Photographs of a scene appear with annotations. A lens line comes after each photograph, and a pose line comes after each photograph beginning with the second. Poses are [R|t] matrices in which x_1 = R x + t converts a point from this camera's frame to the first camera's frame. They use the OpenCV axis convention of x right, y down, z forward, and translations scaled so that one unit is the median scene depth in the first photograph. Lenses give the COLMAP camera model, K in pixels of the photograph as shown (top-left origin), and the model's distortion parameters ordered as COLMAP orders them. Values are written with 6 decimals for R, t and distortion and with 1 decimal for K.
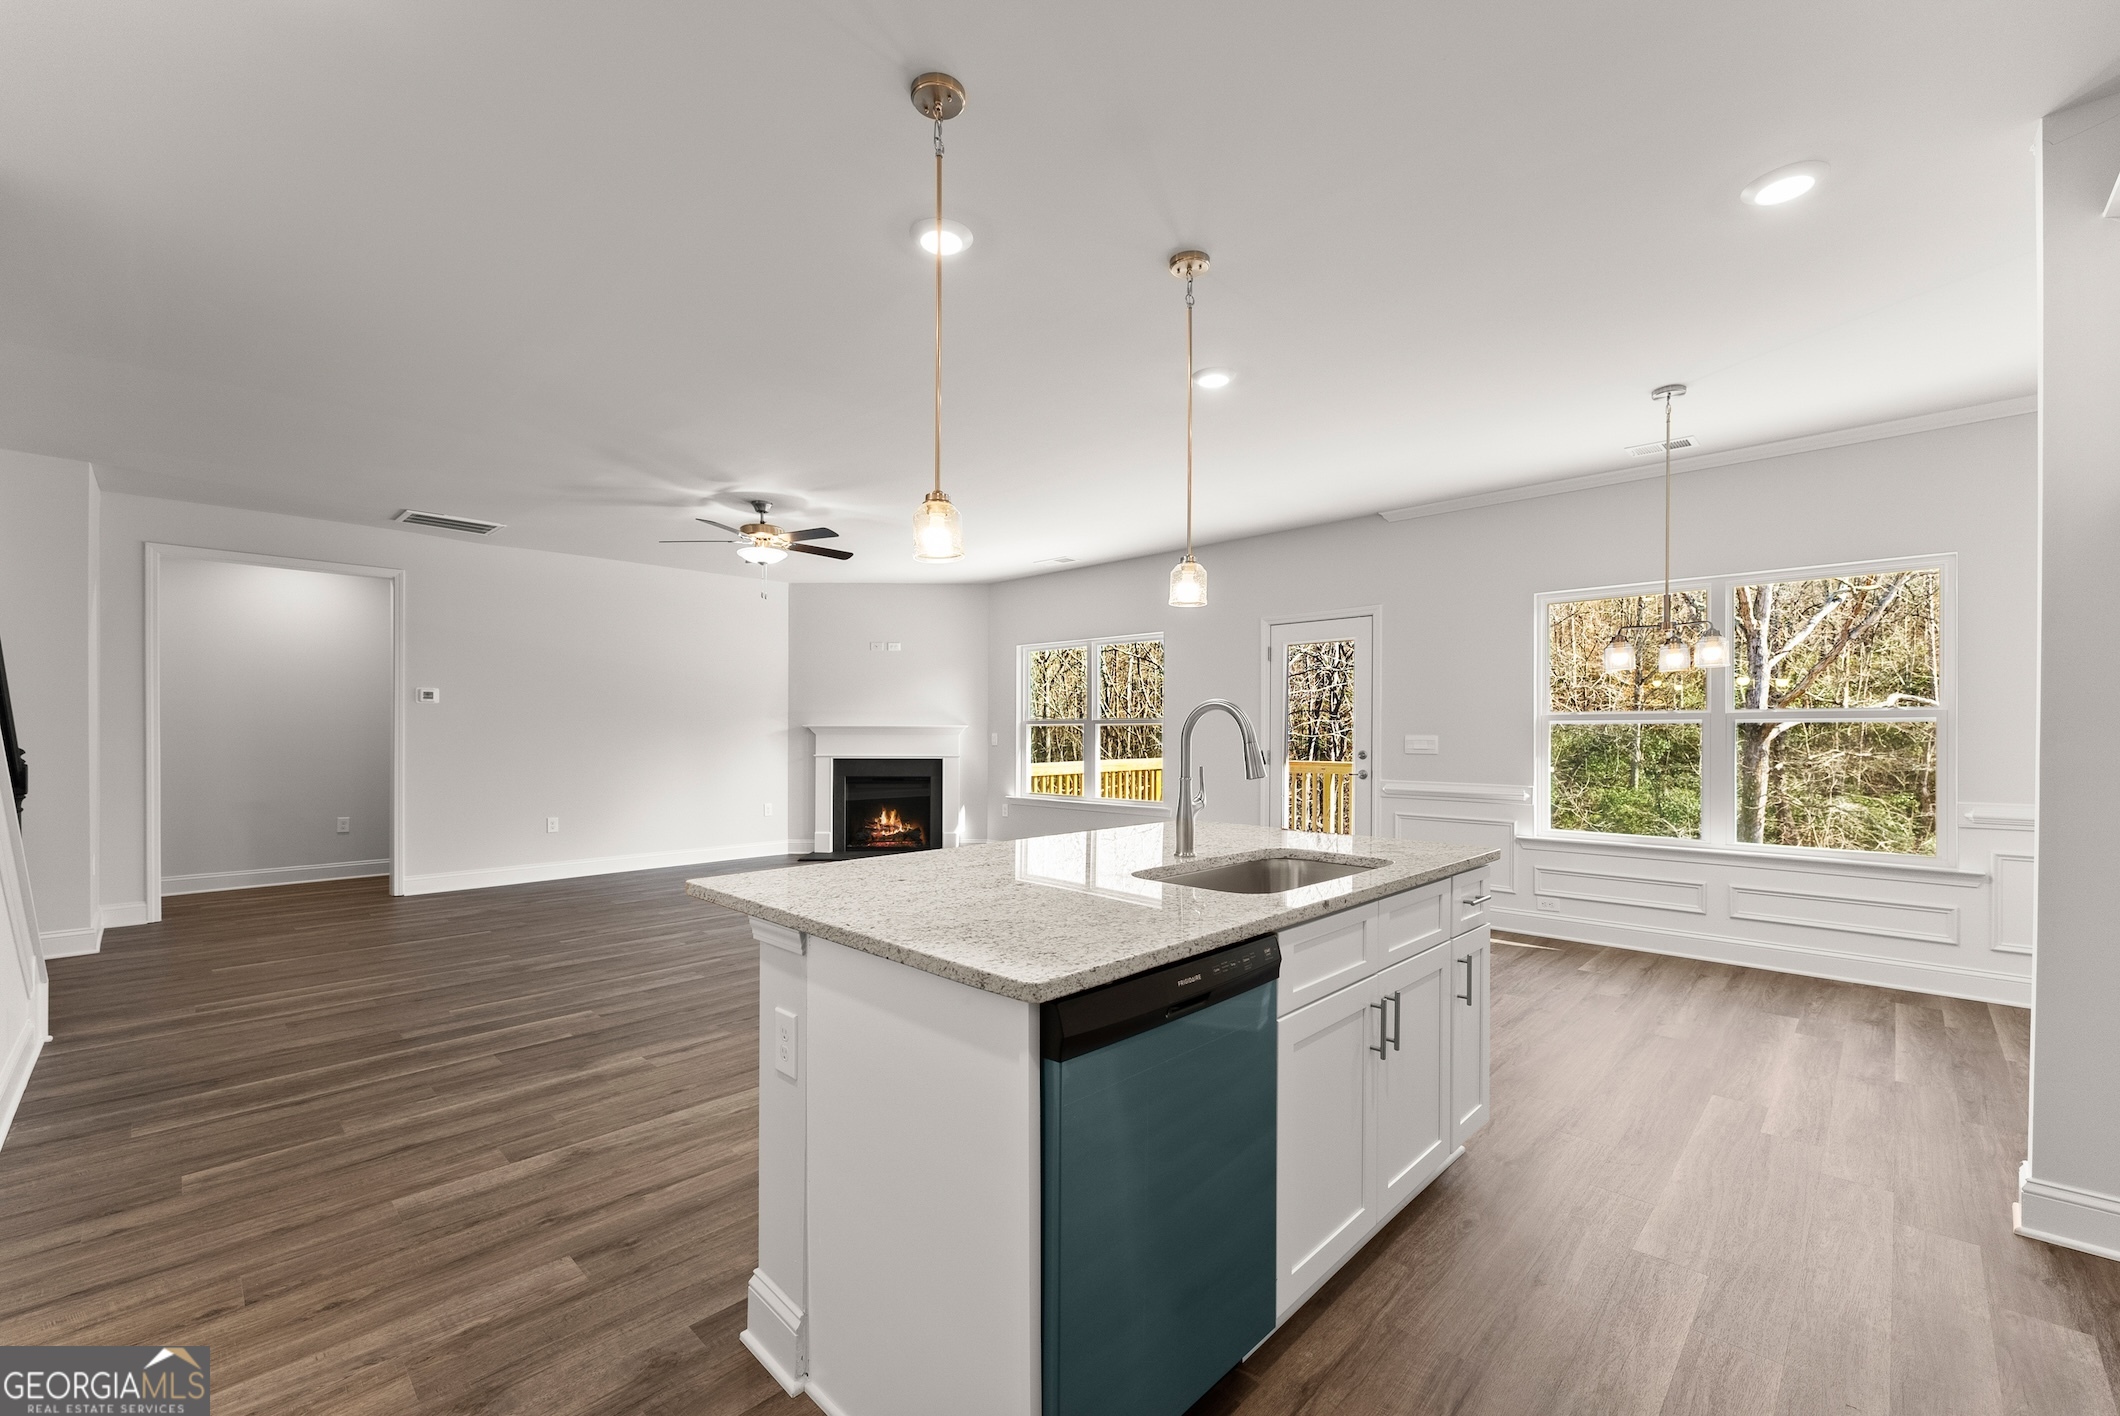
lens RADIAL K [[861.1, 0, 1048.6], [0, 861.1, 744.4], [0, 0, 1]] dist [0.003640, -0.001091]
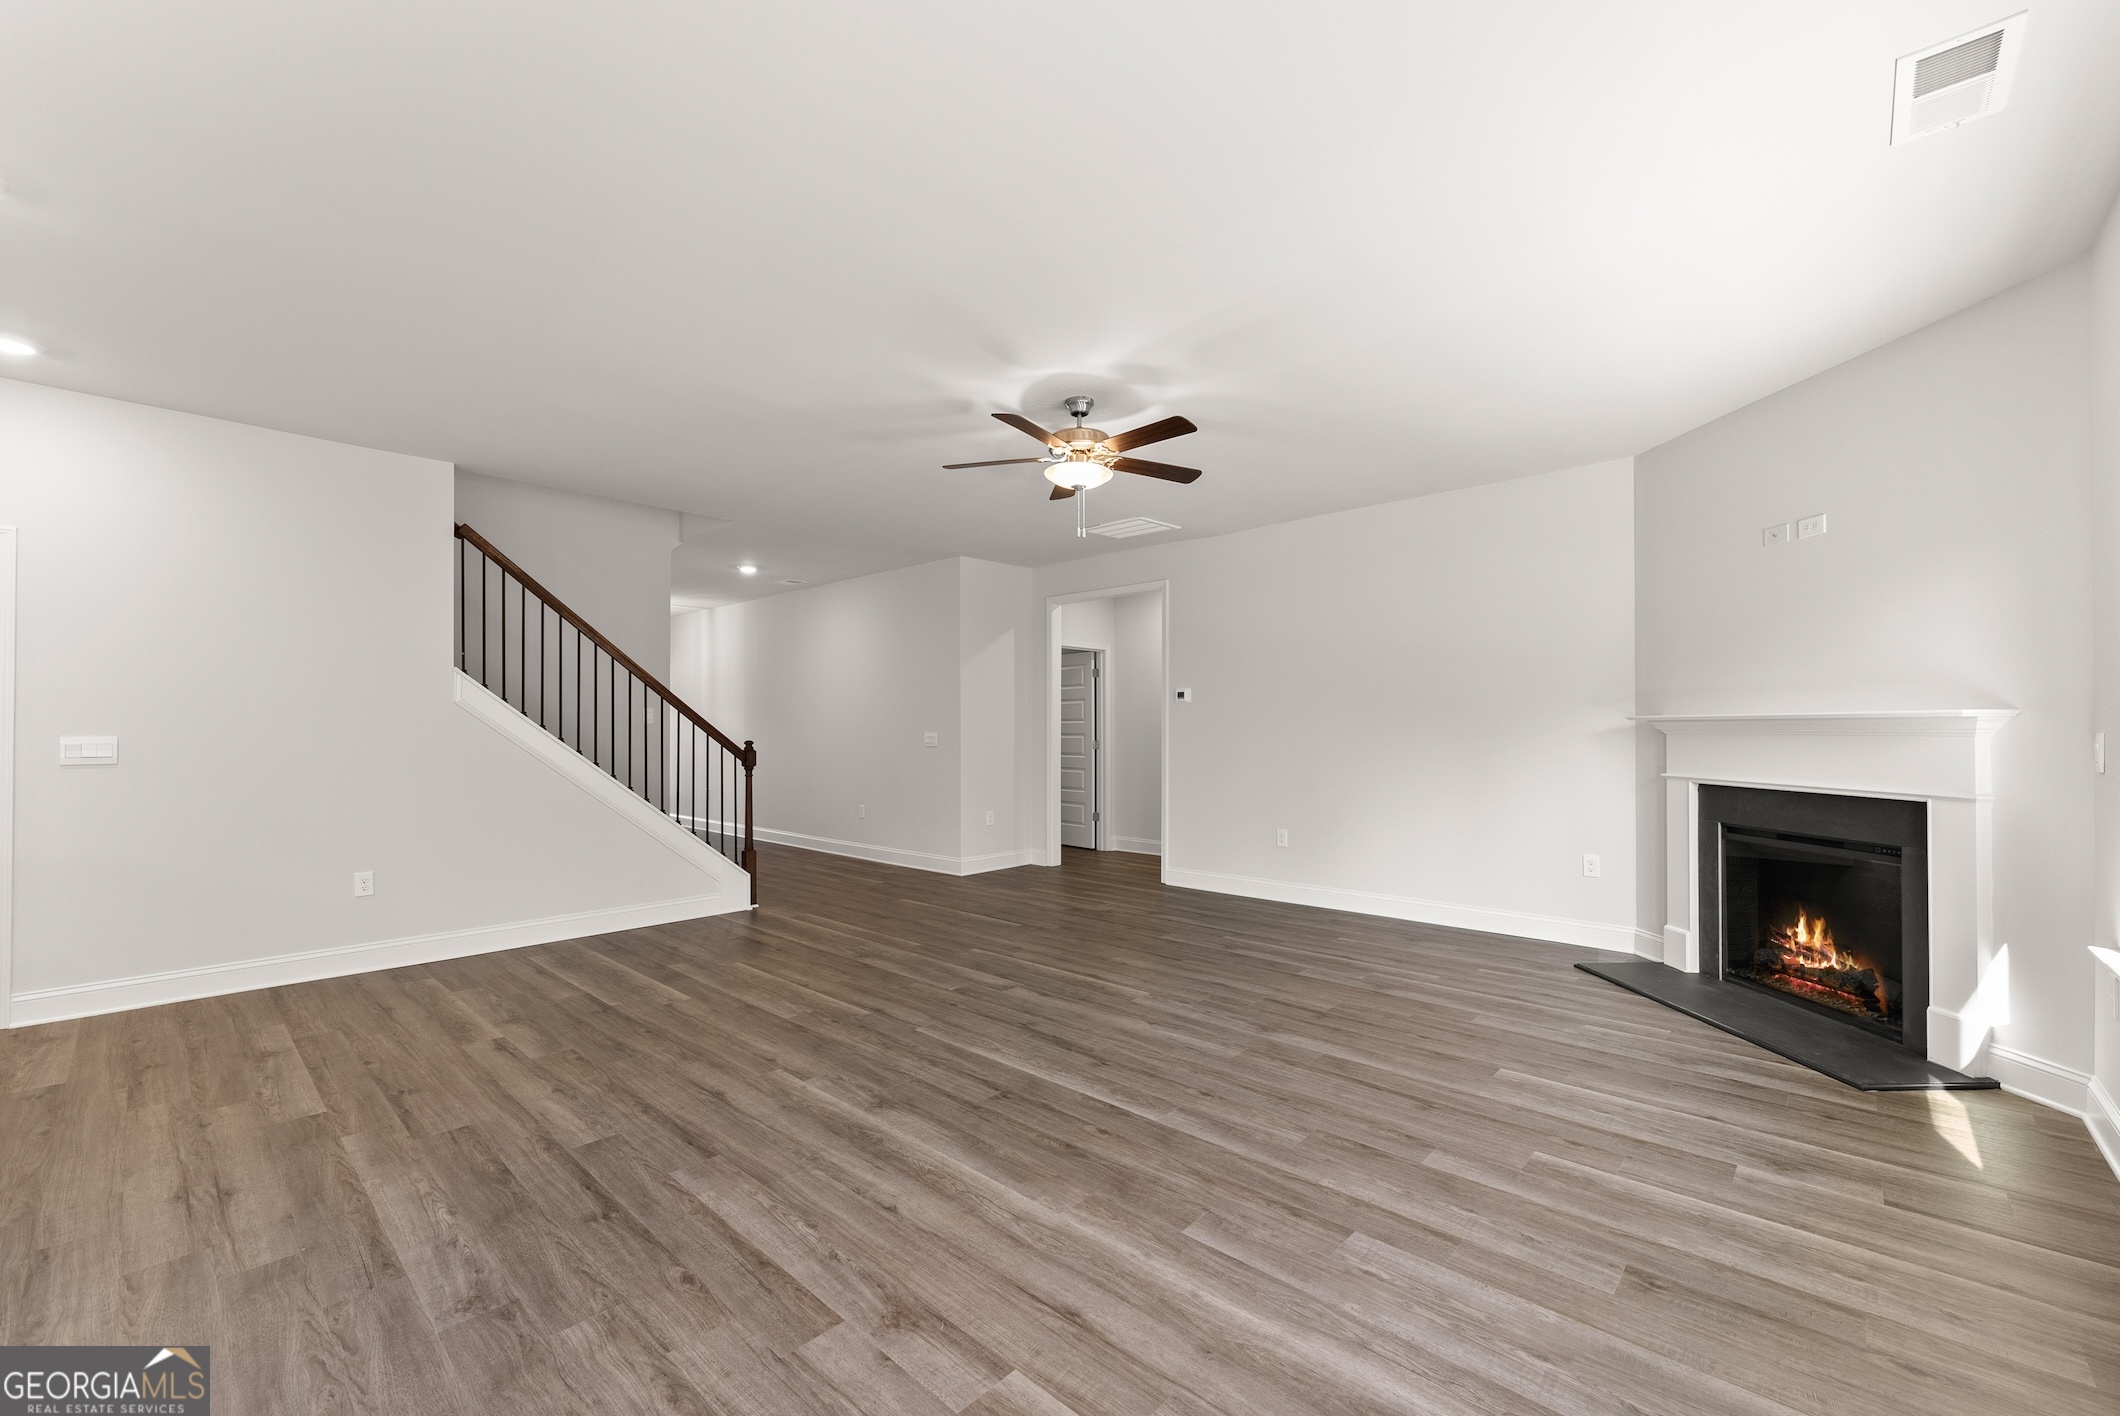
lens RADIAL K [[861.1, 0, 1070.3], [0, 861.1, 722.5], [0, 0, 1]] dist [0.003640, -0.001091]
pose [[0.030564, -0.009990, -0.999483, 0.428718], [-0.012144, 0.999873, -0.010365, -0.016161], [0.999459, 0.012454, 0.030439, 1.151953]]
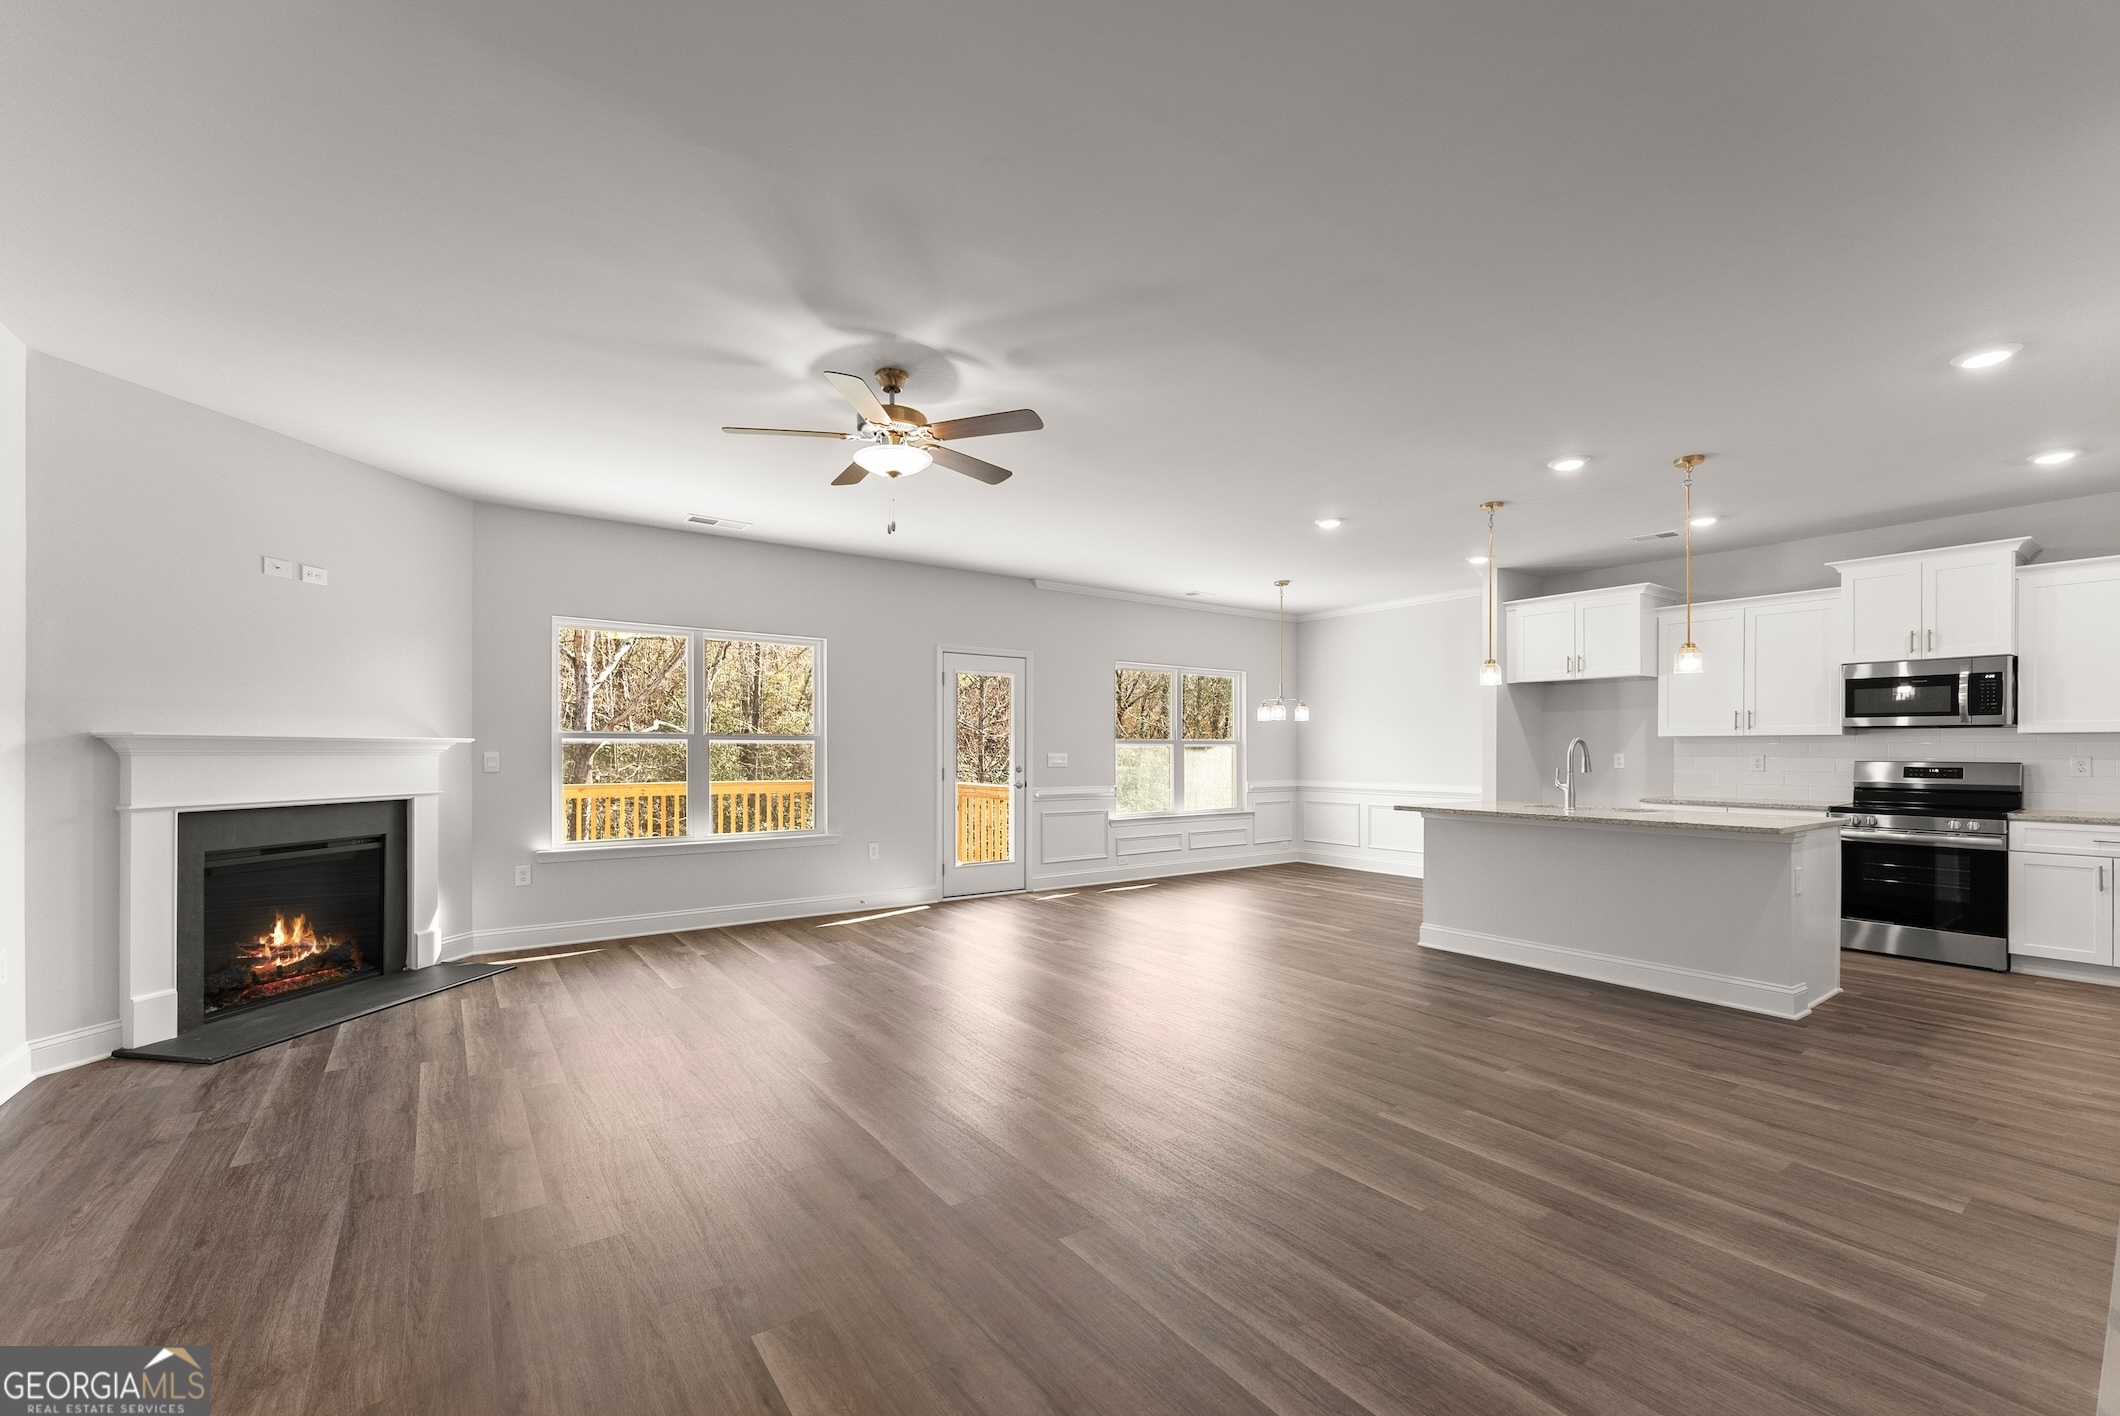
lens RADIAL K [[861.1, 0, 1065.6], [0, 861.1, 742.6], [0, 0, 1]] dist [0.003640, -0.001091]
pose [[0.174379, 0.009394, 0.984634, -1.081371], [0.012607, 0.999851, -0.011772, -0.013084], [-0.984598, 0.014466, 0.174234, 0.917415]]
